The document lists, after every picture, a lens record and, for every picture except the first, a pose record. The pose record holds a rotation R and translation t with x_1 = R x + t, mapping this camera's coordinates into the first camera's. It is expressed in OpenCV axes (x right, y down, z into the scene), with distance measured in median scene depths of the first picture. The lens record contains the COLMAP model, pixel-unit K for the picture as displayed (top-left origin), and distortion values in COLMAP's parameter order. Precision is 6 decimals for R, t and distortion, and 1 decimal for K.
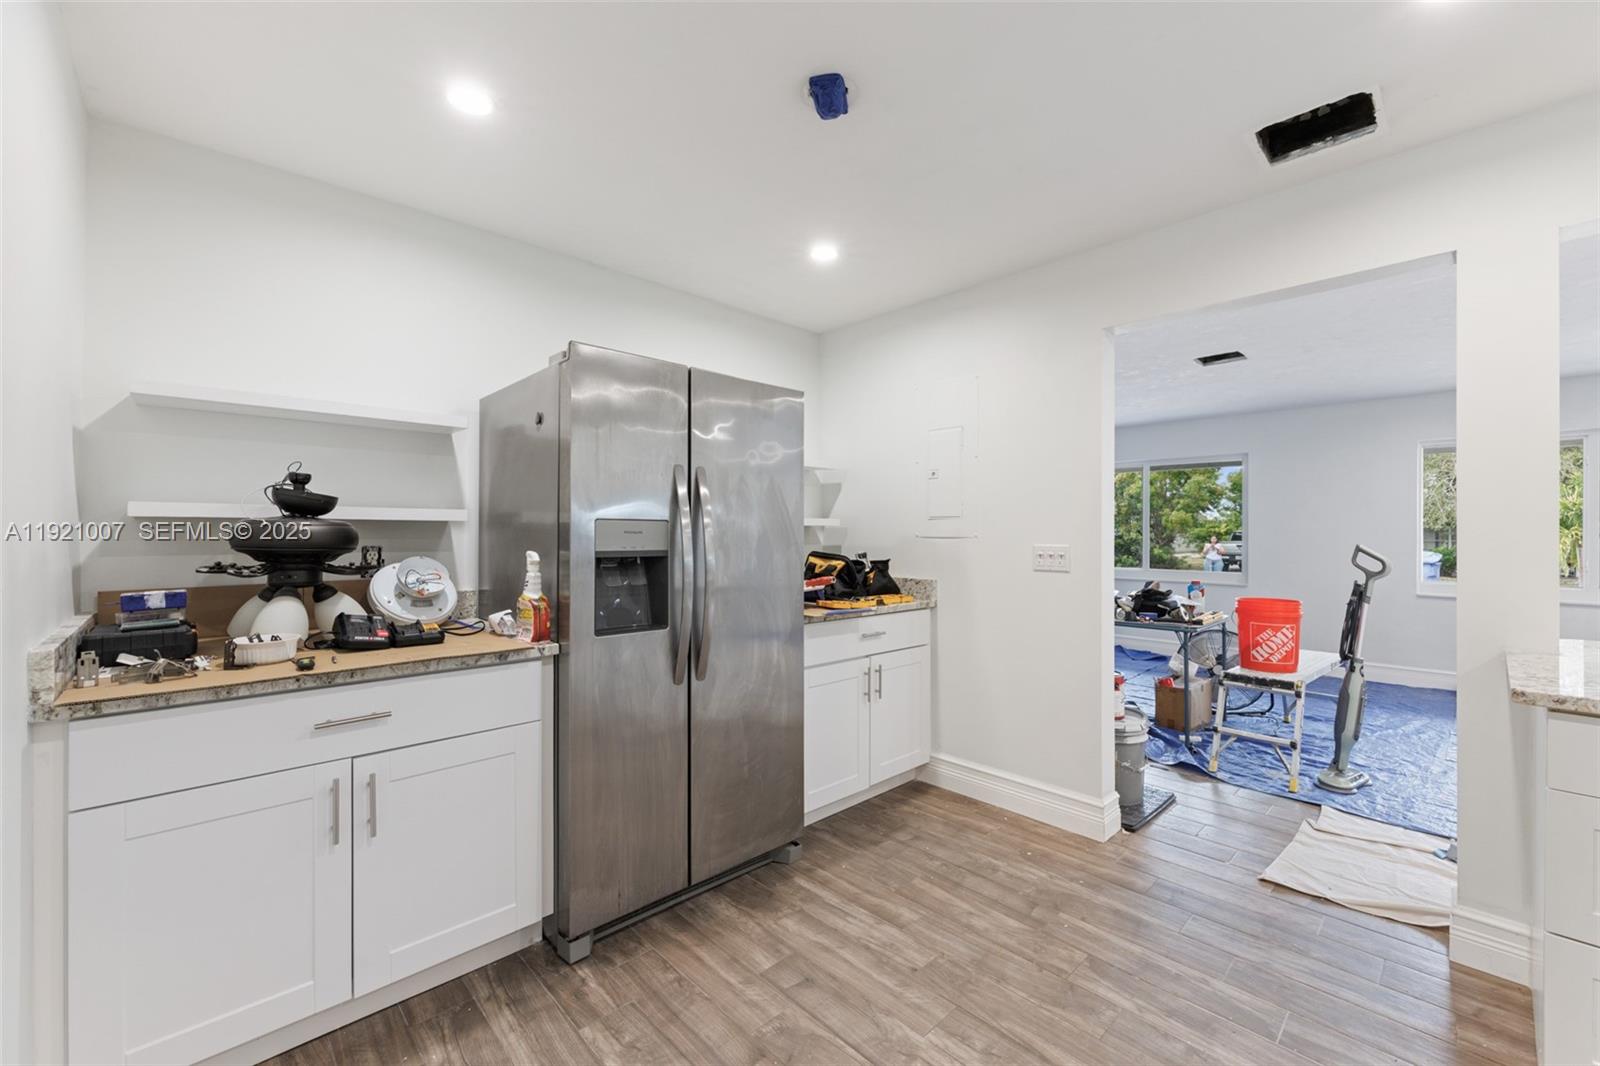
lens RADIAL K [[648.0, 0, 808.6], [0, 648.0, 530.5], [0, 0, 1]] dist [-0.000184, 0.000078]
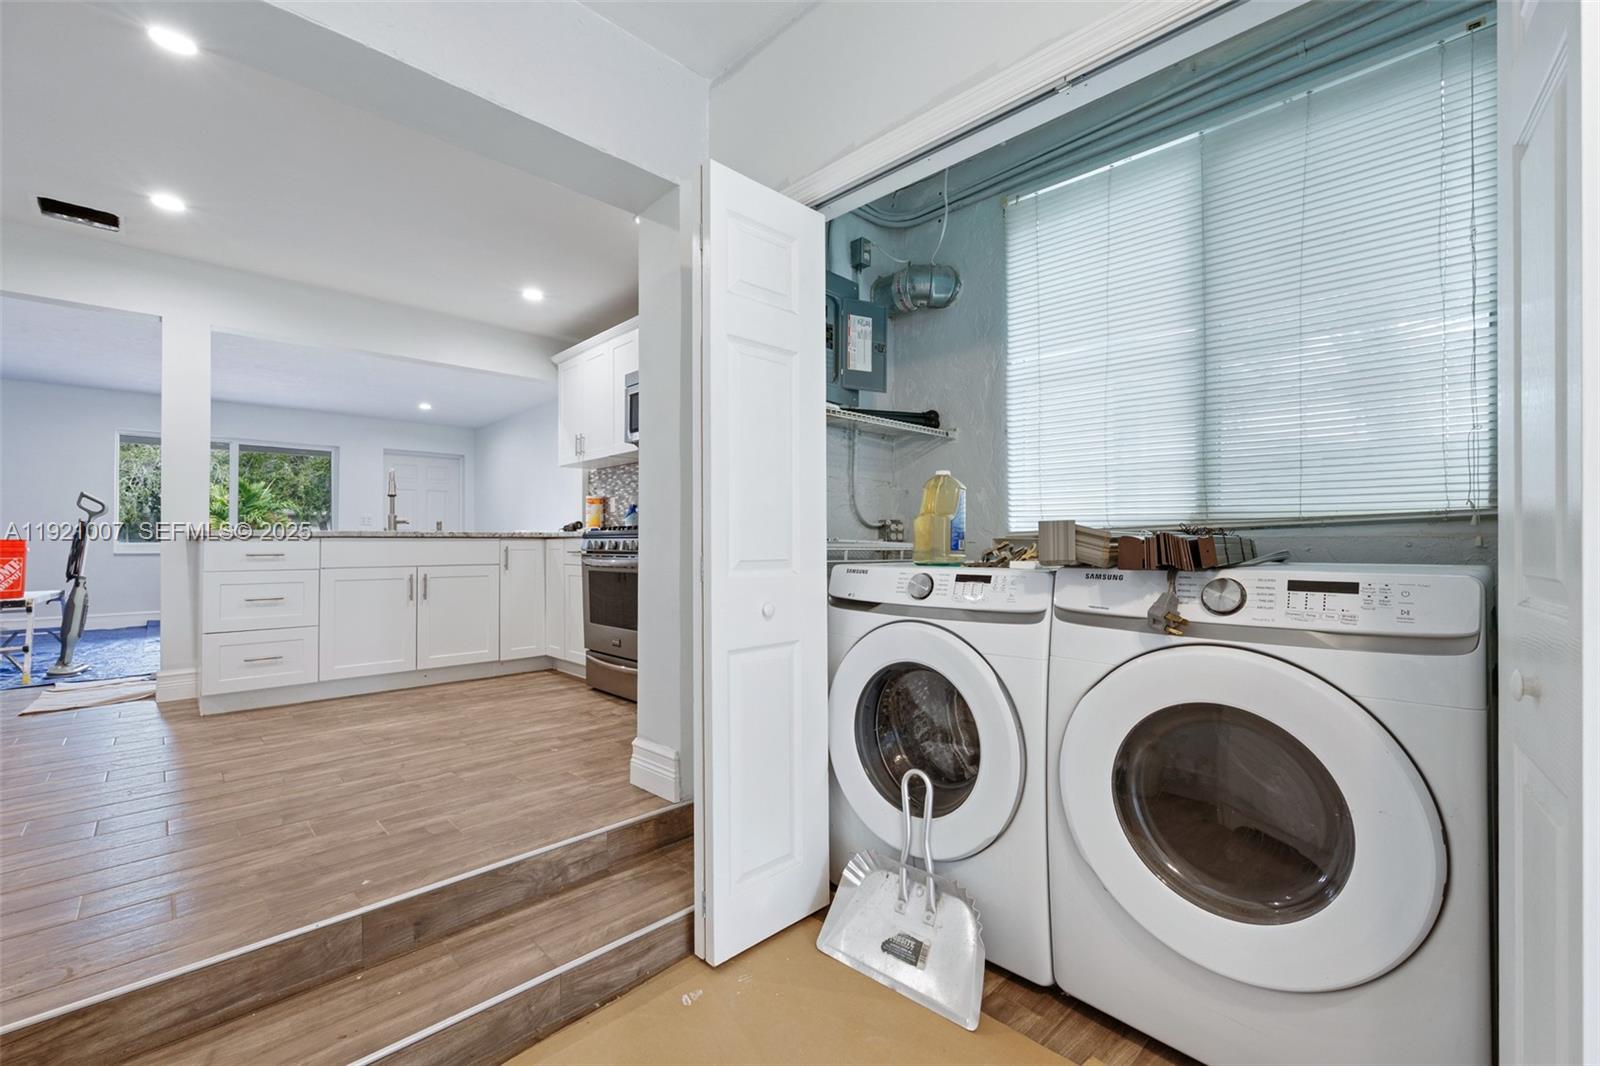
lens RADIAL K [[665.6, 0, 798.4], [0, 665.6, 534.5], [0, 0, 1]] dist [-0.000771, 0.000250]
pose [[-0.001877, 0.005622, 0.999982, -0.595057], [0.000703, 0.999984, -0.005620, 0.132612], [-0.999998, 0.000693, -0.001881, -0.538364]]
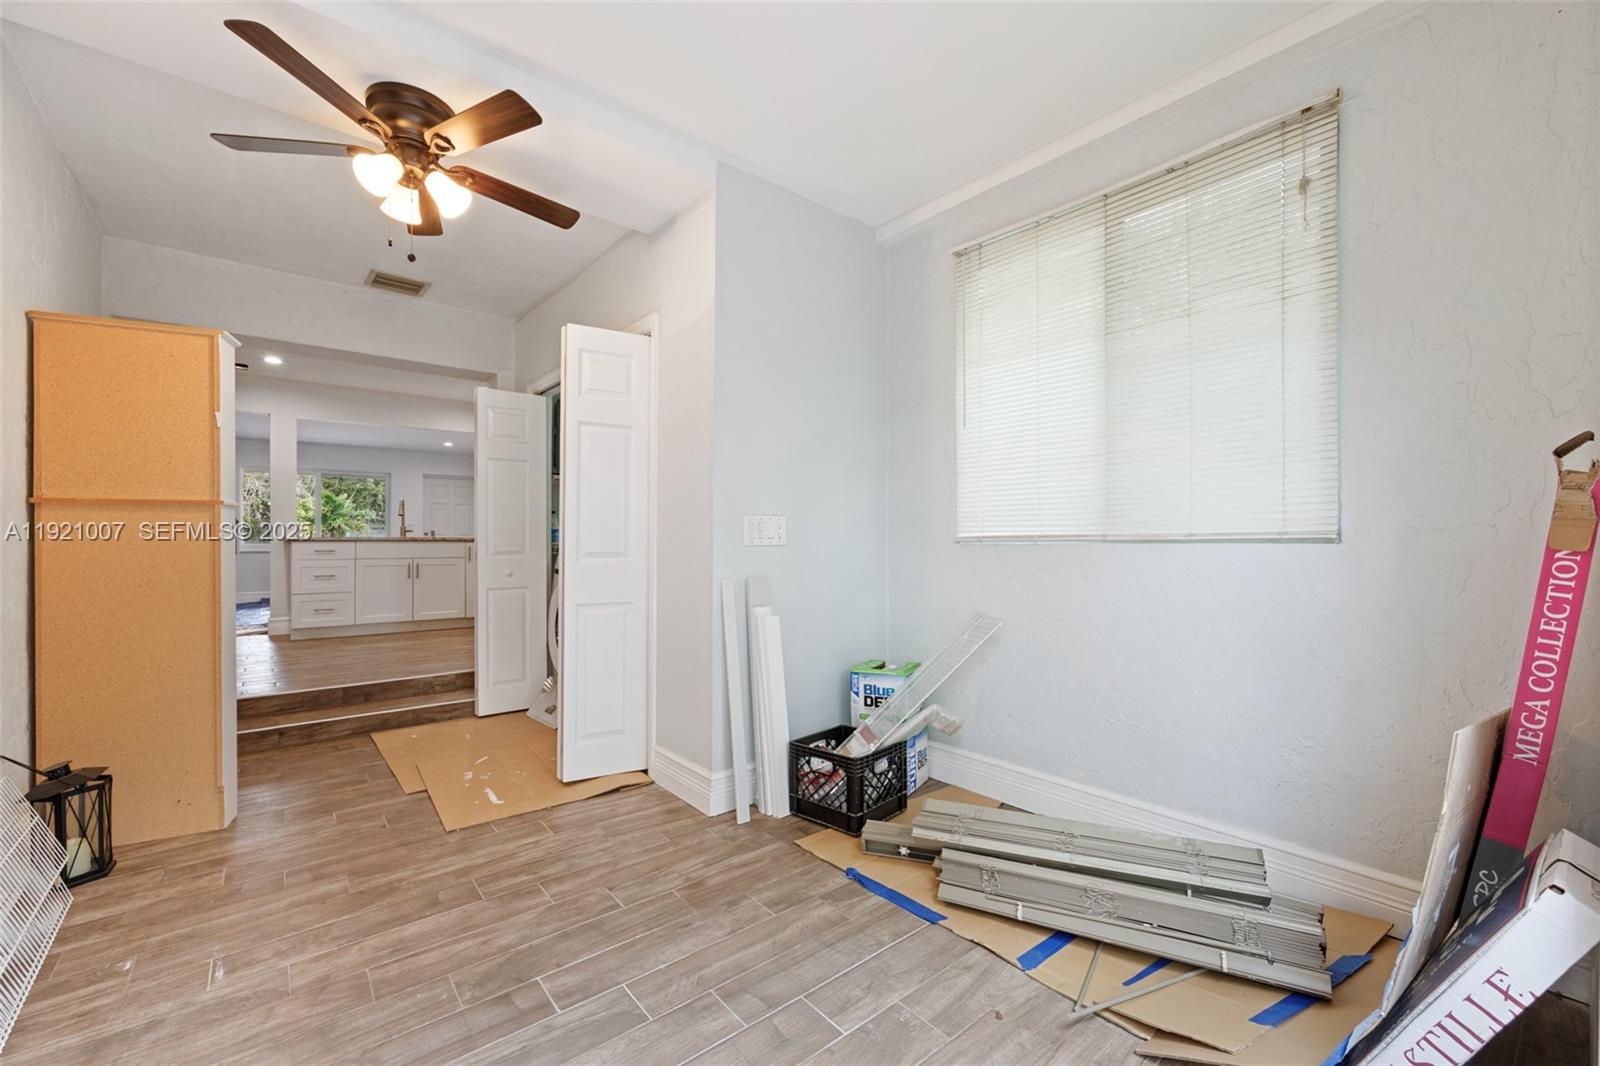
lens RADIAL K [[656.6, 0, 793.6], [0, 656.6, 541.6], [0, 0, 1]] dist [-0.000448, 0.000012]
pose [[0.088320, -0.003050, 0.996087, -1.338068], [0.000733, 0.999995, 0.002997, 0.127152], [-0.996092, 0.000466, 0.088322, -1.245938]]
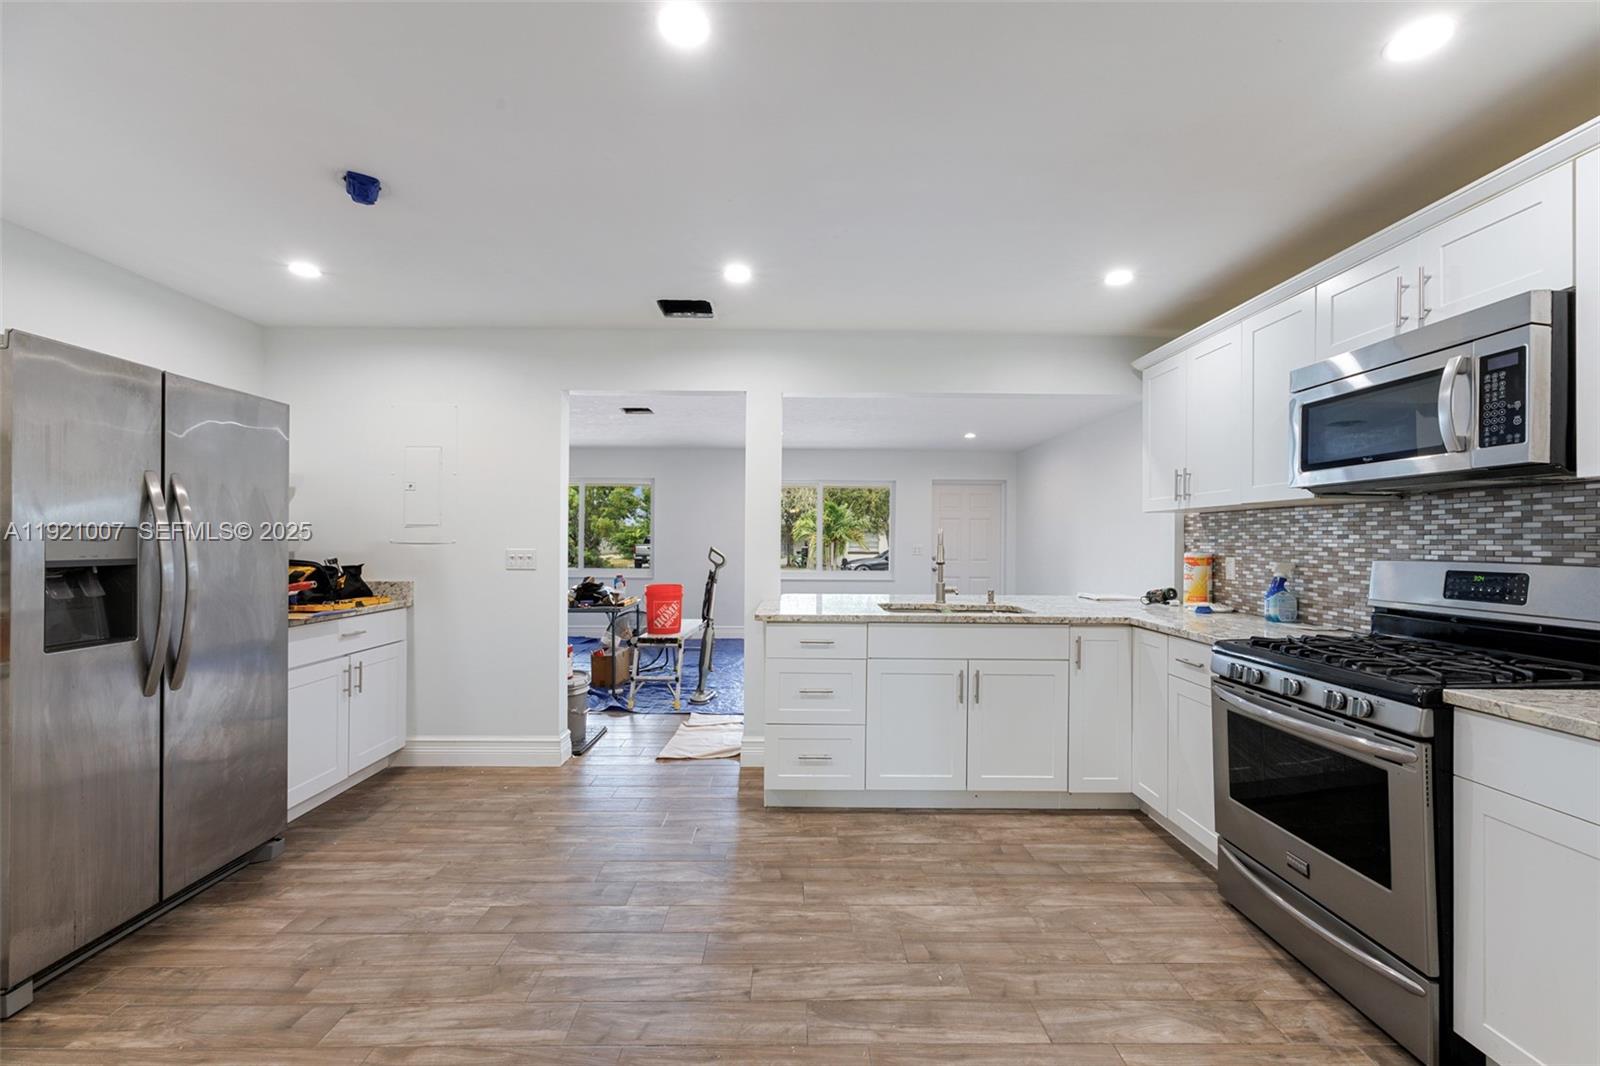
lens RADIAL K [[646.5, 0, 803.3], [0, 646.5, 536.6], [0, 0, 1]] dist [0.000916, 0.000376]
pose [[0.682424, 0.004401, 0.730944, -0.177410], [-0.007525, 0.999971, 0.001005, -0.007829], [-0.730918, -0.006187, 0.682437, -0.277274]]
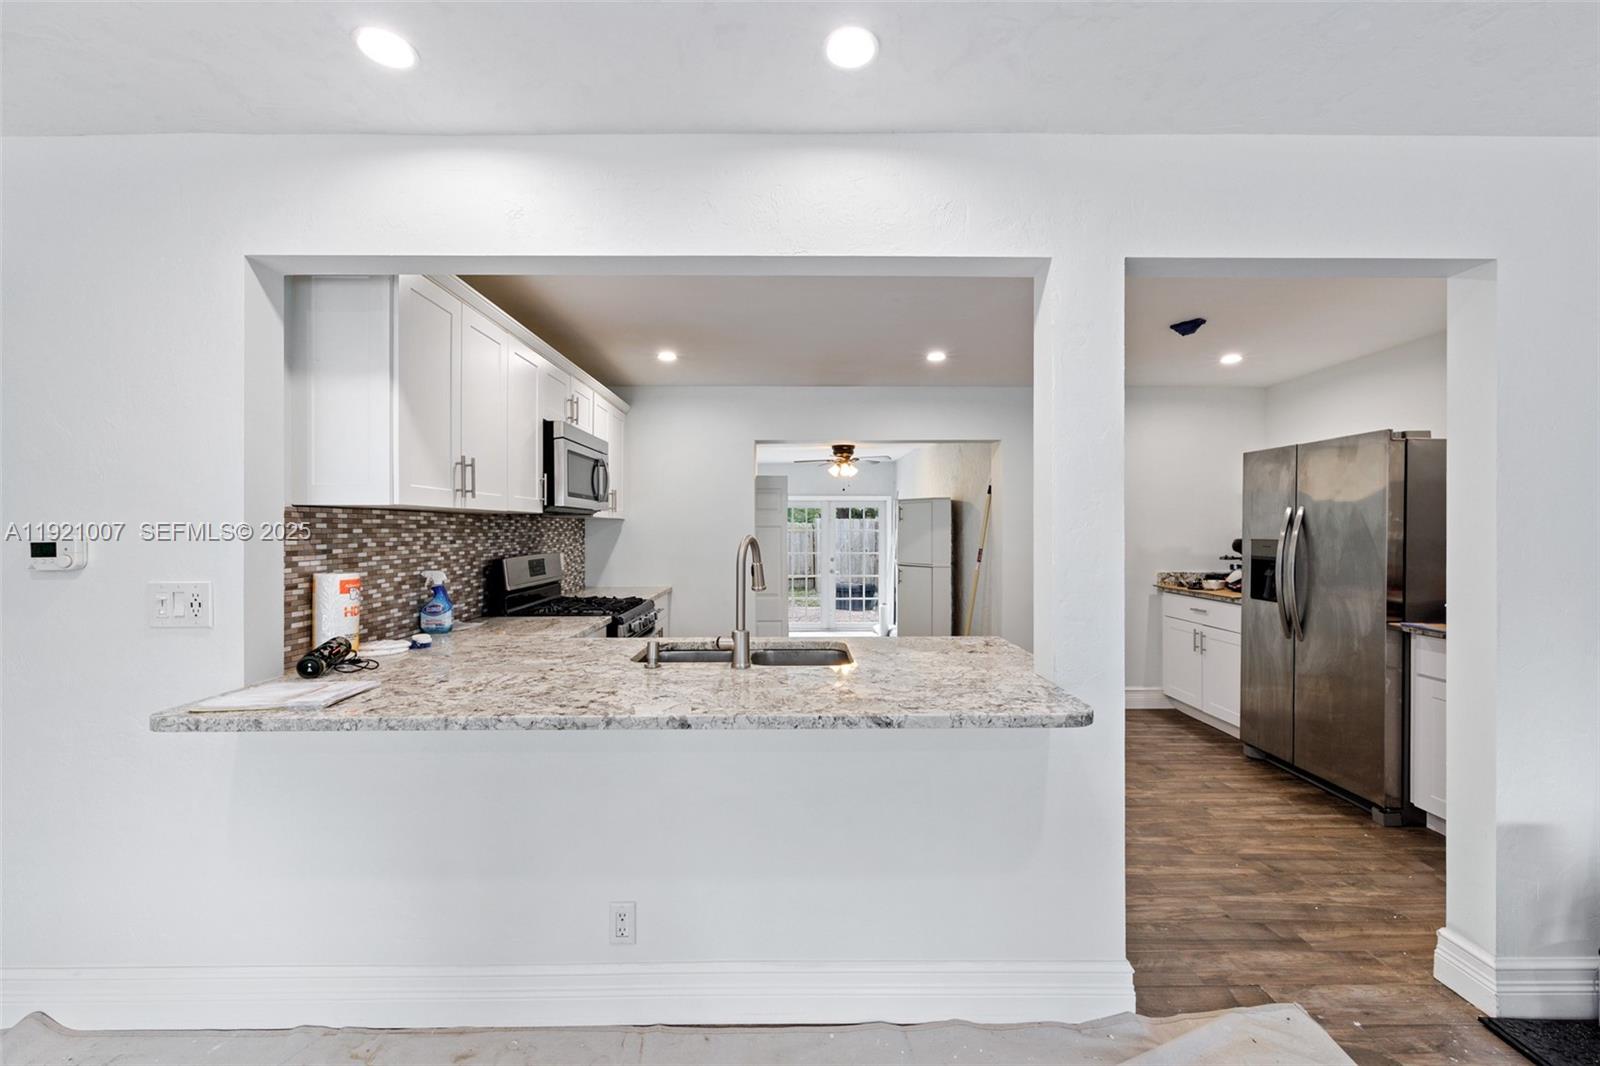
lens RADIAL K [[646.5, 0, 803.3], [0, 646.5, 536.6], [0, 0, 1]] dist [0.000916, 0.000376]
pose [[-0.682883, 0.004301, -0.730515, 1.369597], [0.000368, 0.999985, 0.005543, -0.026431], [0.730528, 0.003516, -0.682874, 0.897957]]
